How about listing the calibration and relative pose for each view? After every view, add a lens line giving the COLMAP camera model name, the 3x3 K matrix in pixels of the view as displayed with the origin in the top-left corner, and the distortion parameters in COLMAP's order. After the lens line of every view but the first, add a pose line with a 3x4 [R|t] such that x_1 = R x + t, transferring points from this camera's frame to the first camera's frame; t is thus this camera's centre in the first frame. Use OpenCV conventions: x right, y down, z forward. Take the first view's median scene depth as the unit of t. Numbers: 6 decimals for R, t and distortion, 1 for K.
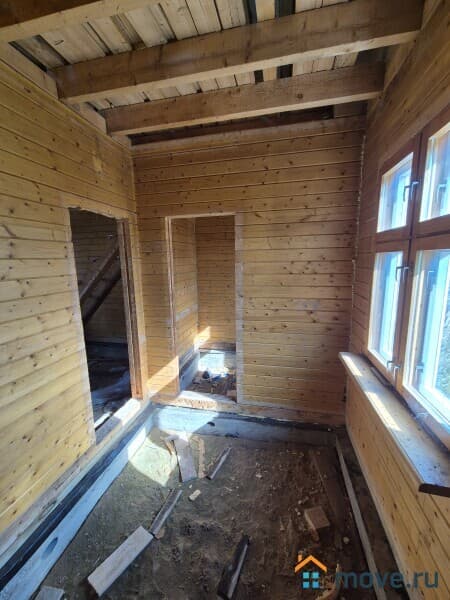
lens RADIAL K [[244.8, 0, 222.6], [0, 244.8, 297.3], [0, 0, 1]] dist [0.003592, -0.000166]
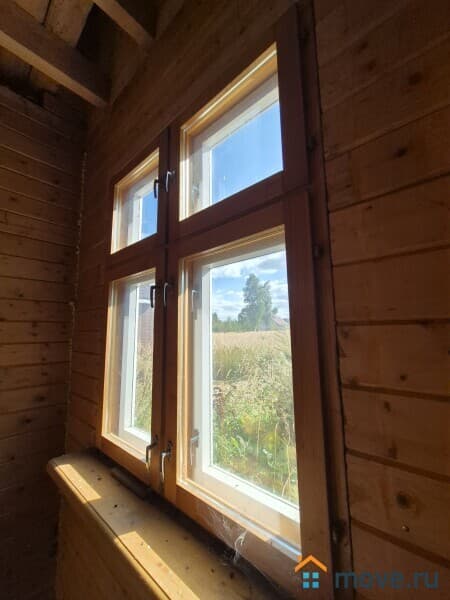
lens RADIAL K [[244.8, 0, 225.6], [0, 244.8, 296.2], [0, 0, 1]] dist [0.003592, -0.000166]
pose [[0.474152, 0.125165, 0.871501, 0.176543], [0.141802, 0.966065, -0.215896, 0.055888], [-0.868949, 0.225948, 0.440313, 0.411793]]
